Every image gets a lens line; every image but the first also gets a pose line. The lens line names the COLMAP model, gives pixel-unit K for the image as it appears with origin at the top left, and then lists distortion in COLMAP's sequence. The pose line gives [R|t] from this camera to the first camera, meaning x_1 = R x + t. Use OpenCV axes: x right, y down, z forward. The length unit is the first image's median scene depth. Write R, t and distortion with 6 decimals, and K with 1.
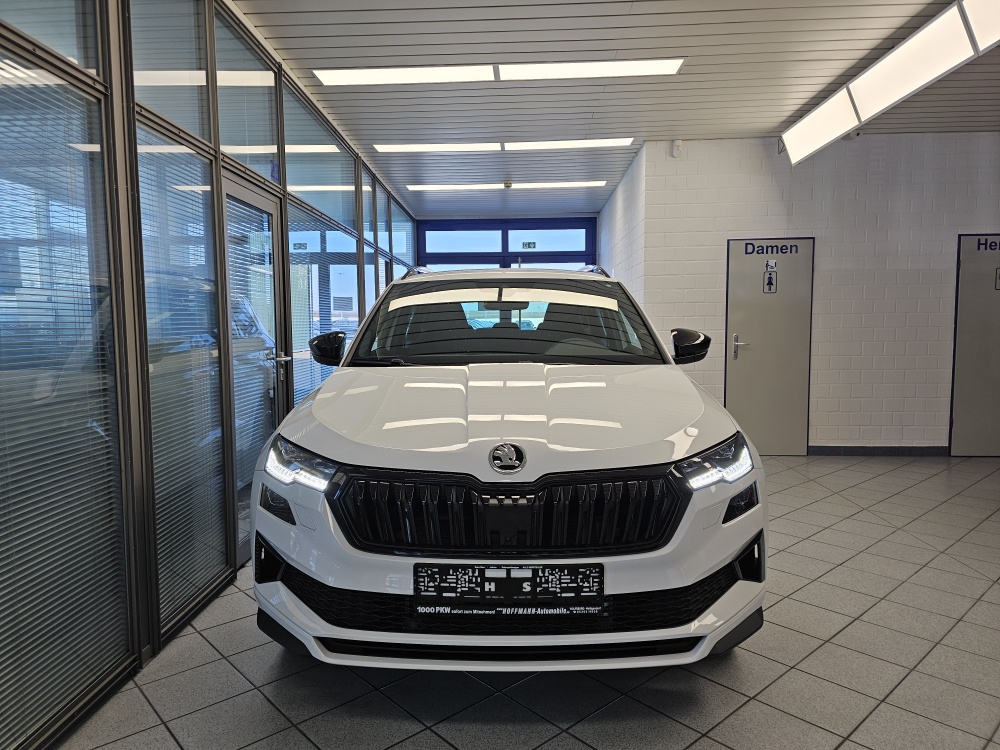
lens RADIAL K [[712.7, 0, 500.0], [0, 712.7, 375.0], [0, 0, 1]] dist [-0.001827, -0.003939]
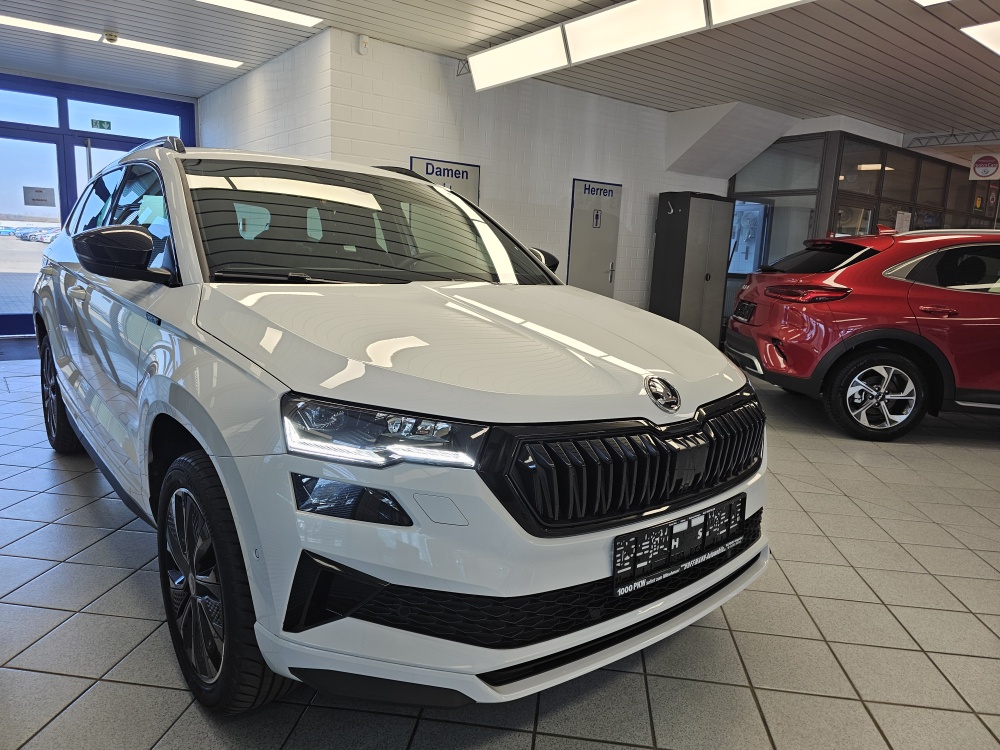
lens RADIAL K [[687.6, 0, 495.4], [0, 687.6, 374.9], [0, 0, 1]] dist [0.054808, -0.047576]
pose [[0.735175, -0.076000, 0.673603, -0.635798], [-0.002780, 0.993349, 0.115109, -0.002118], [-0.677871, -0.086498, 0.730074, 0.483573]]
